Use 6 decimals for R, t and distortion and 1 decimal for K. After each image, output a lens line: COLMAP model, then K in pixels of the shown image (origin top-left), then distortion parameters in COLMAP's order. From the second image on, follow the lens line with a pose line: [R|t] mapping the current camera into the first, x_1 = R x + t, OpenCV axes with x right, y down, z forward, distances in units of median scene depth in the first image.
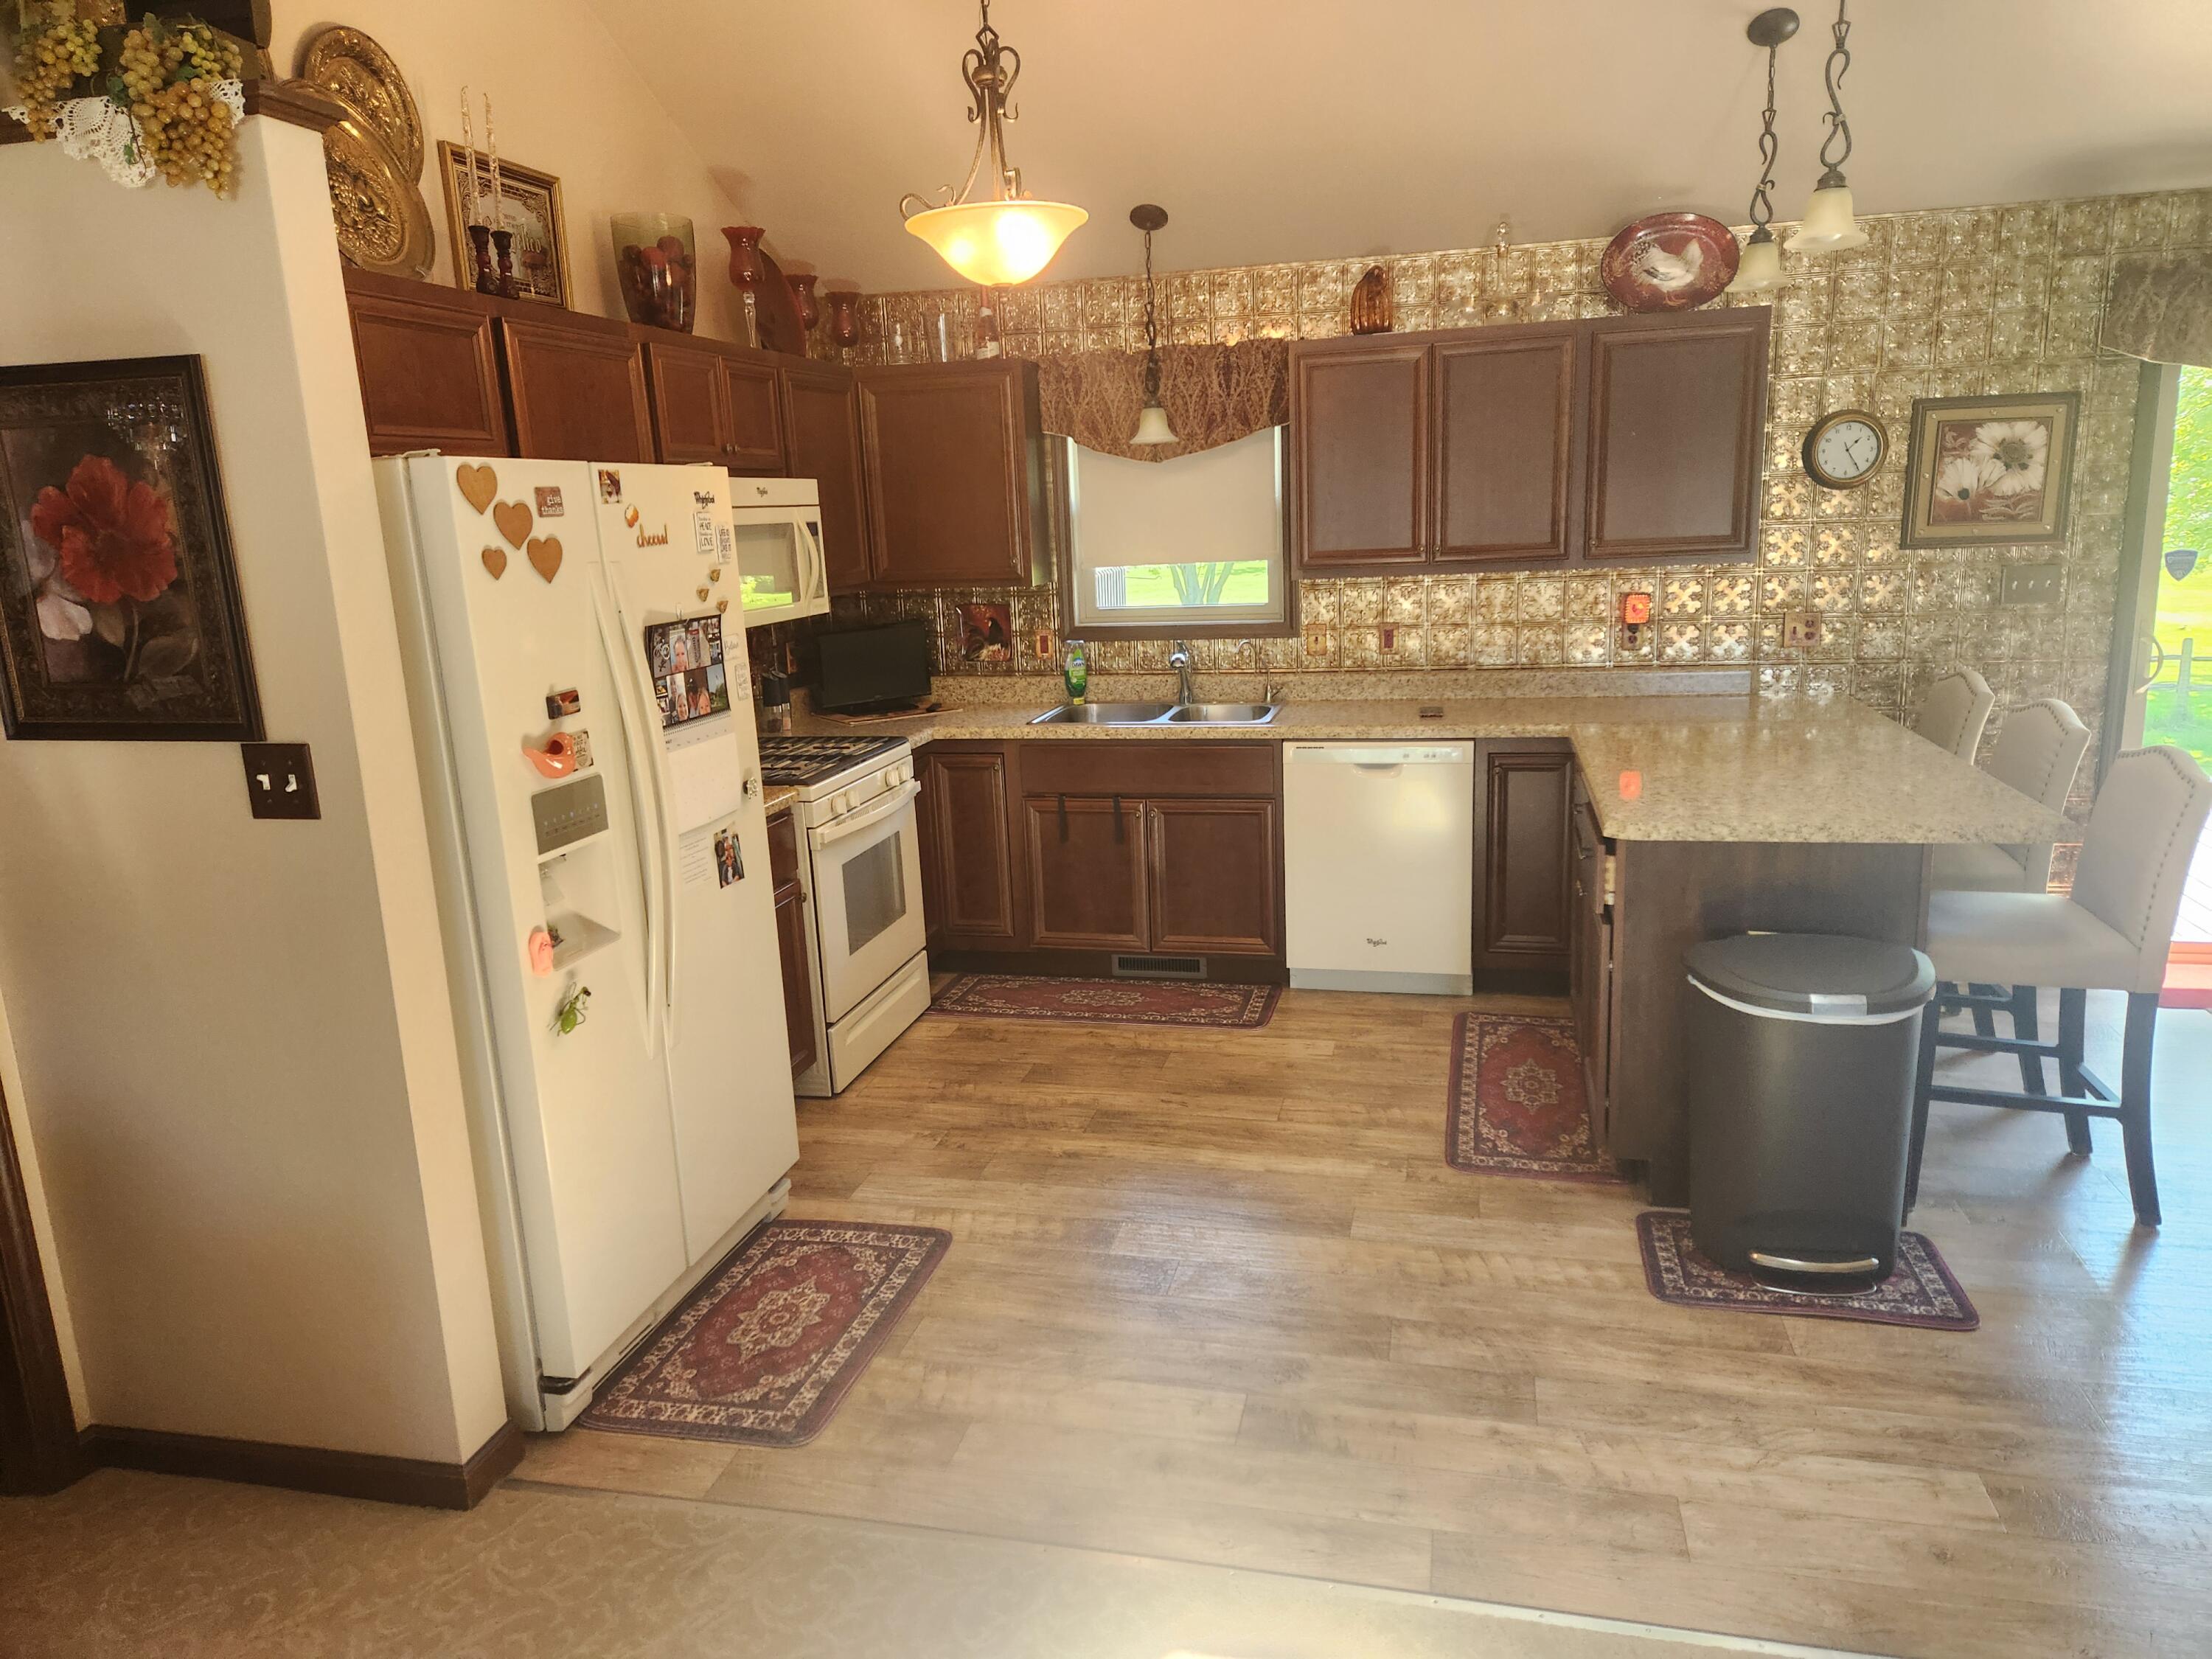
lens RADIAL K [[1446.3, 0, 1141.7], [0, 1446.3, 834.7], [0, 0, 1]] dist [0.087273, -0.074996]
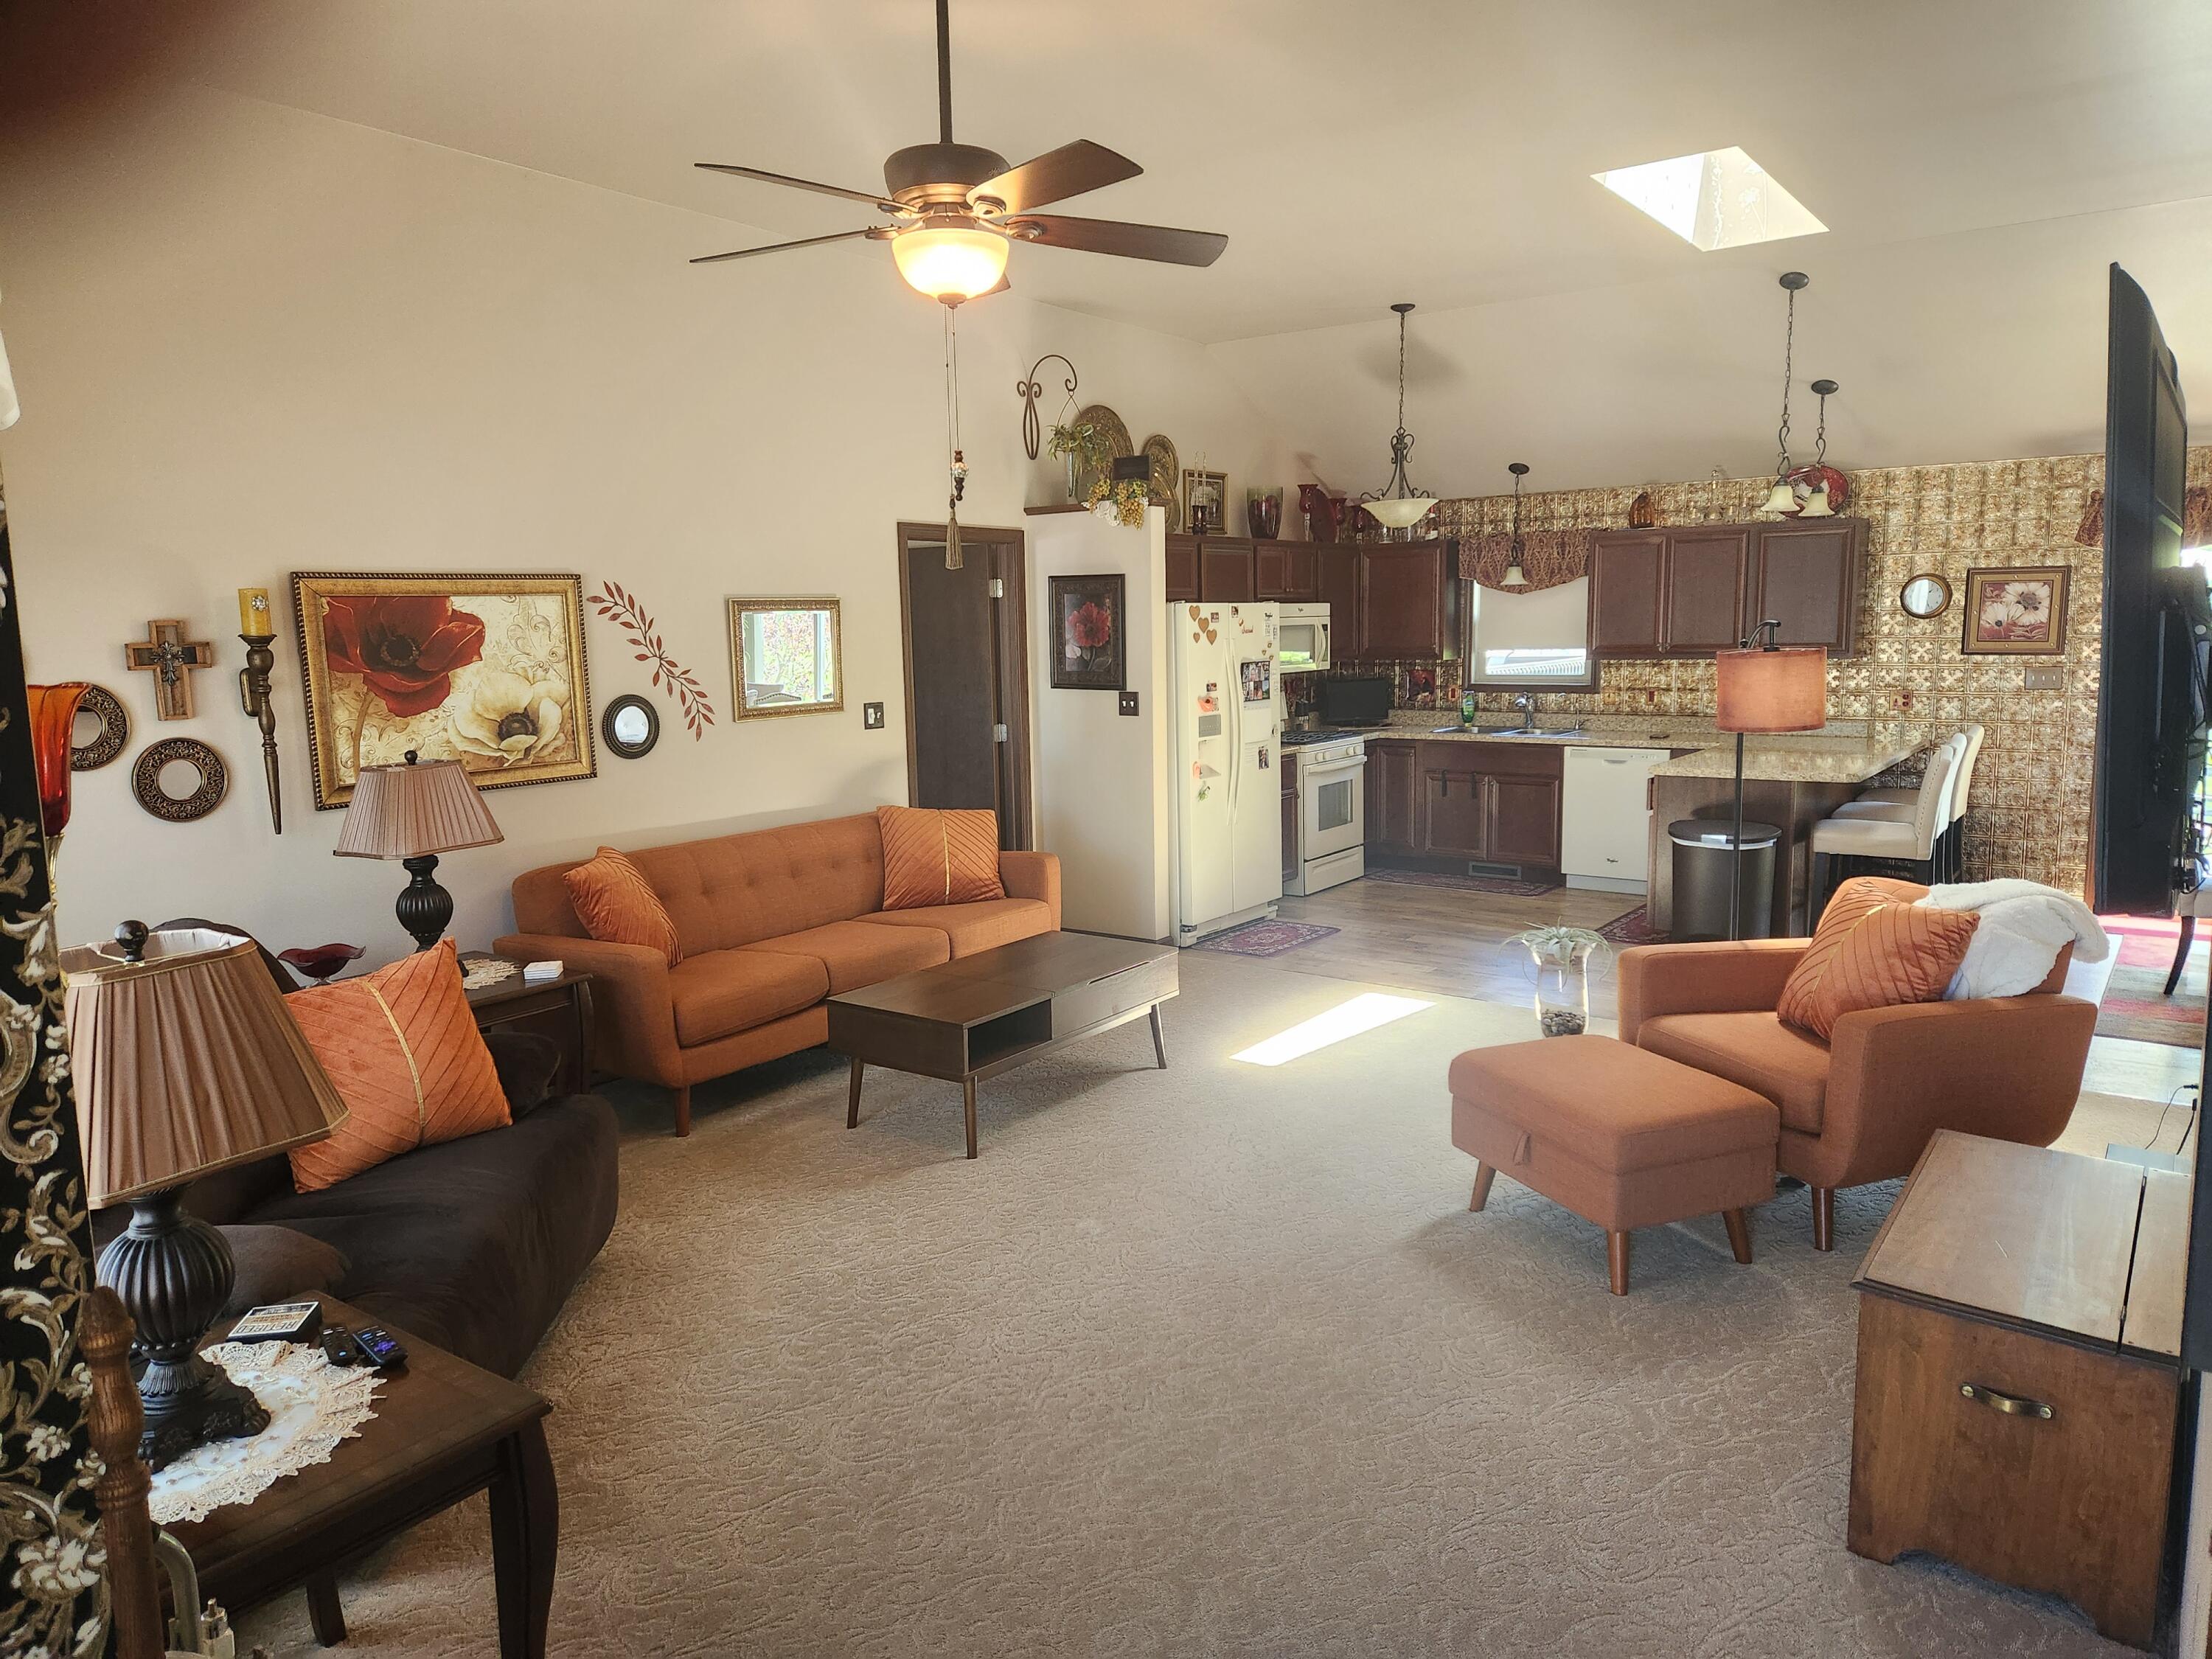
lens RADIAL K [[1476.9, 0, 1142.4], [0, 1476.9, 808.6], [0, 0, 1]] dist [0.087441, -0.081479]
pose [[0.922615, 0.072012, -0.378940, 0.334157], [-0.103575, 0.992589, -0.063551, 0.194760], [0.371555, 0.097881, 0.923237, -0.956941]]
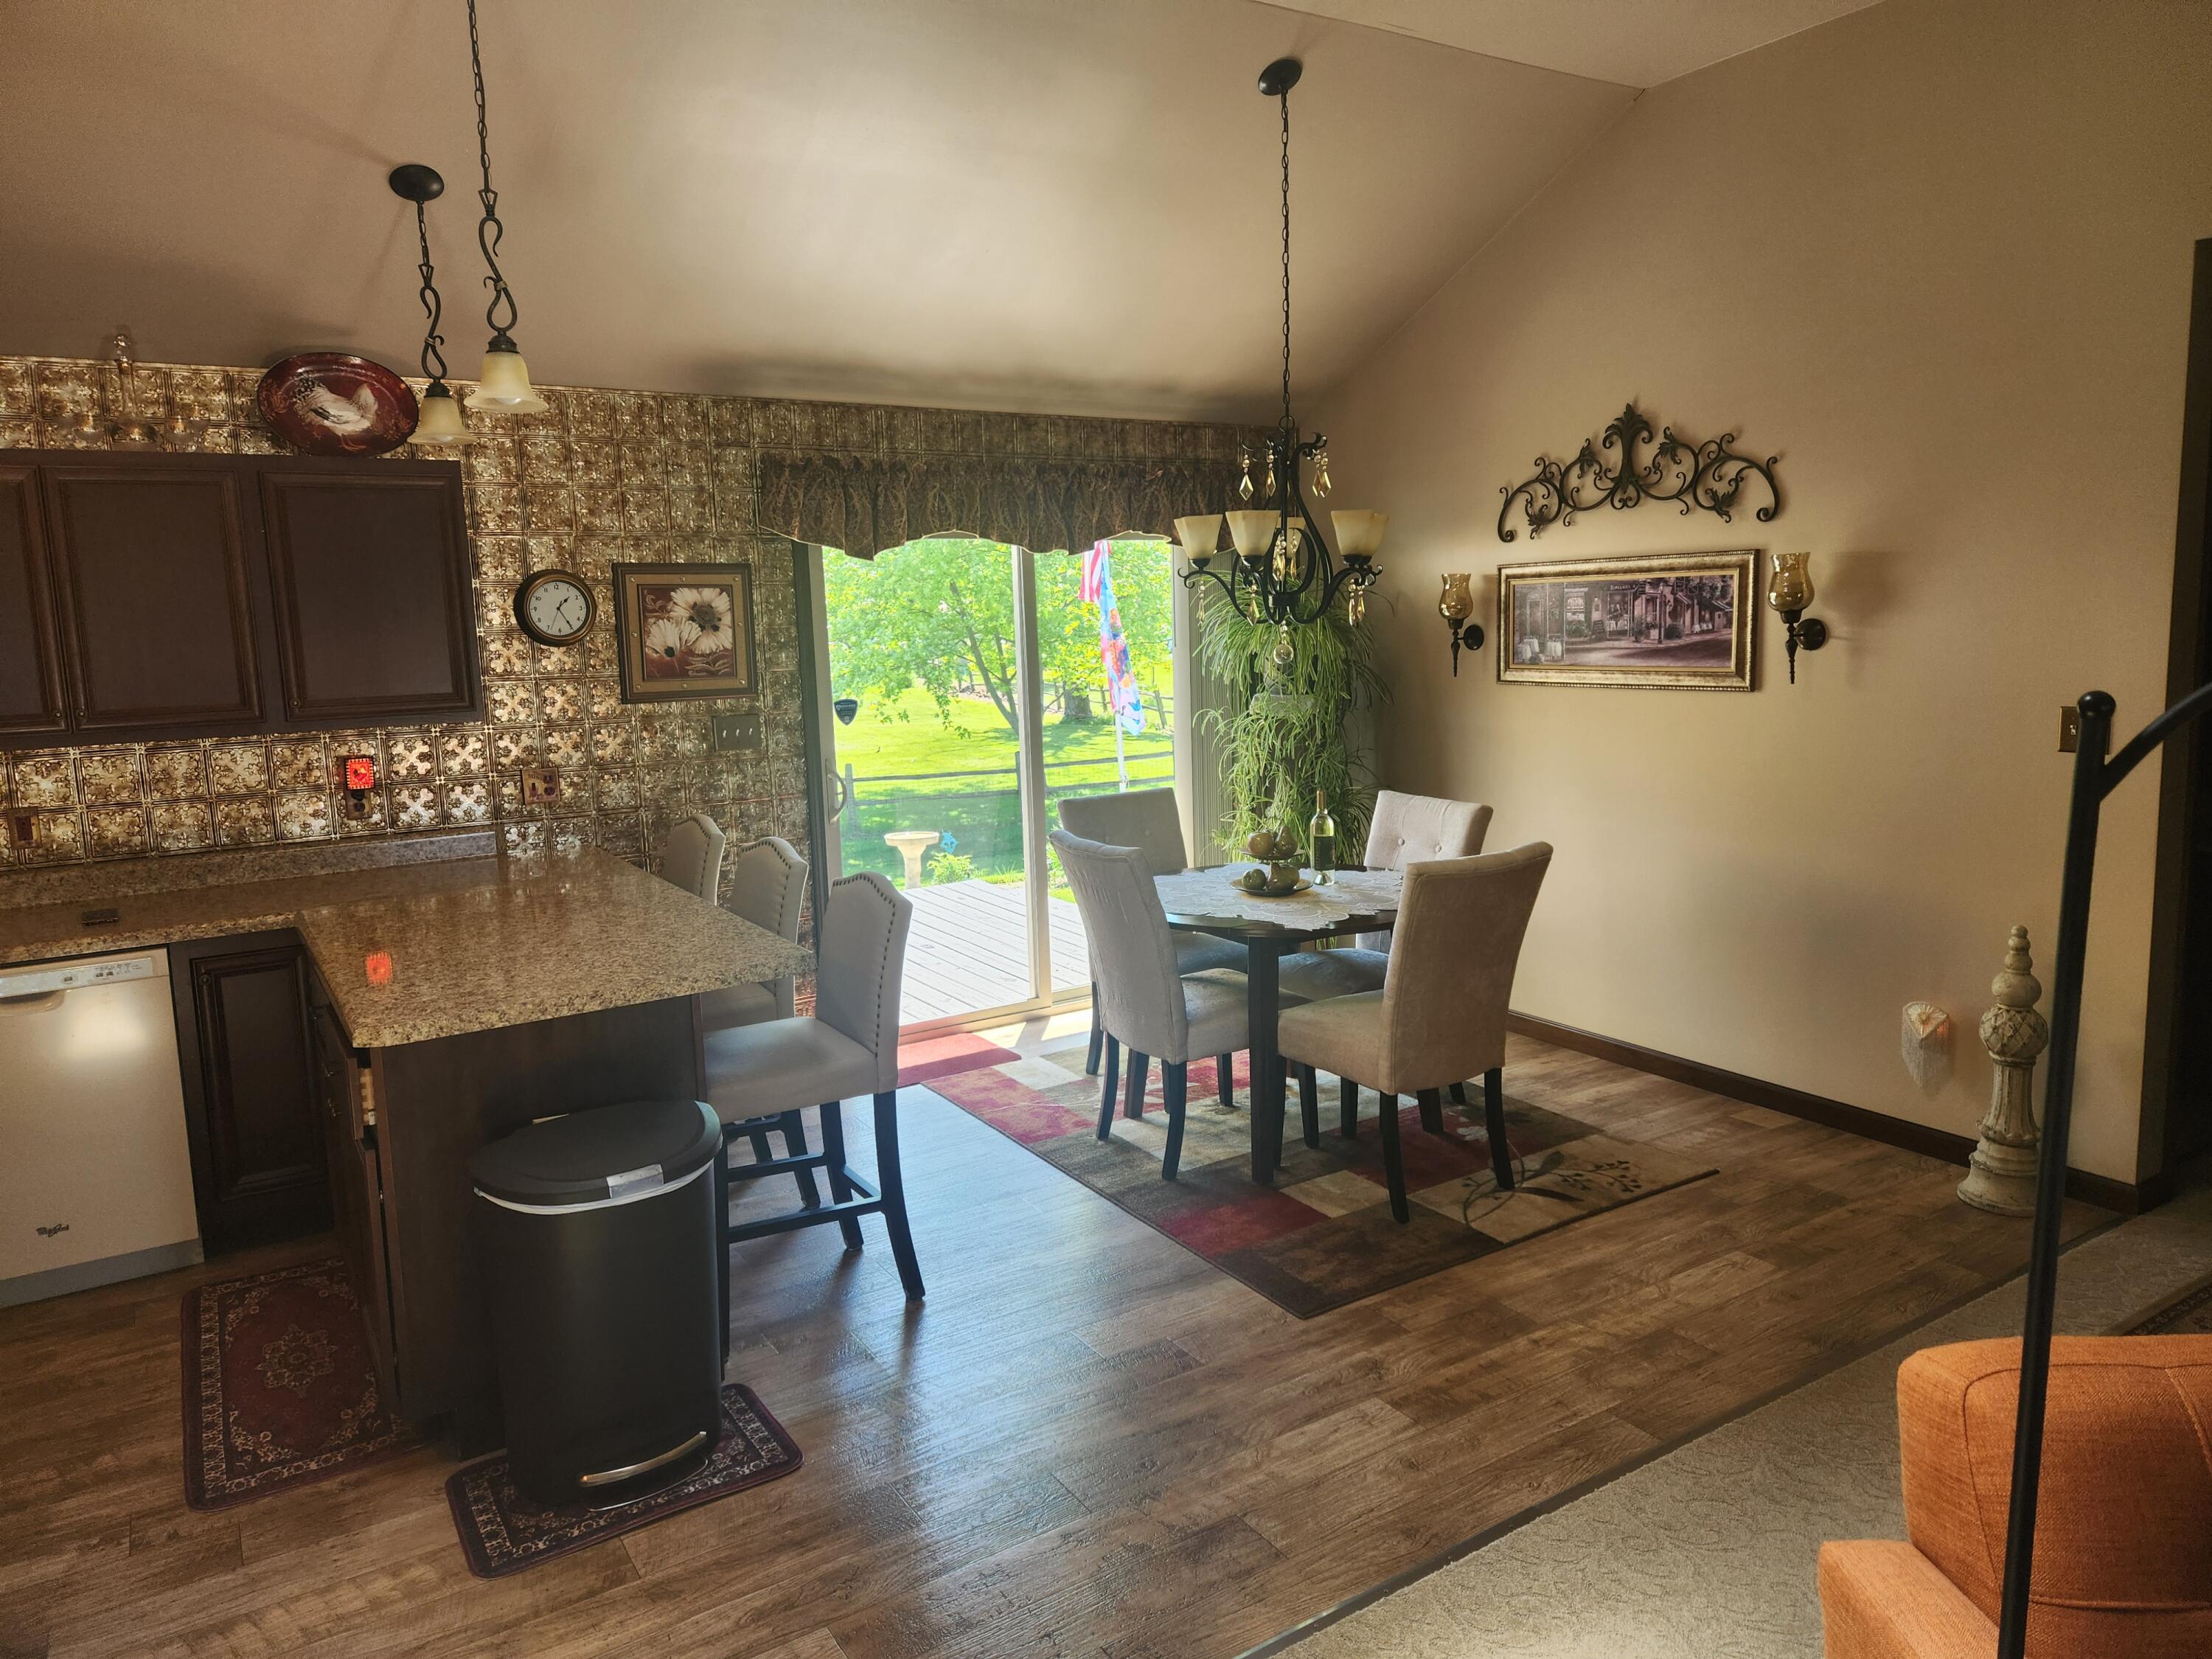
lens RADIAL K [[1477.5, 0, 1105.7], [0, 1477.5, 802.2], [0, 0, 1]] dist [0.080322, -0.077366]
pose [[0.707109, -0.075298, 0.703084, 0.016131], [0.159916, 0.985582, -0.055279, -0.014635], [-0.688784, 0.151523, 0.708955, 0.039716]]
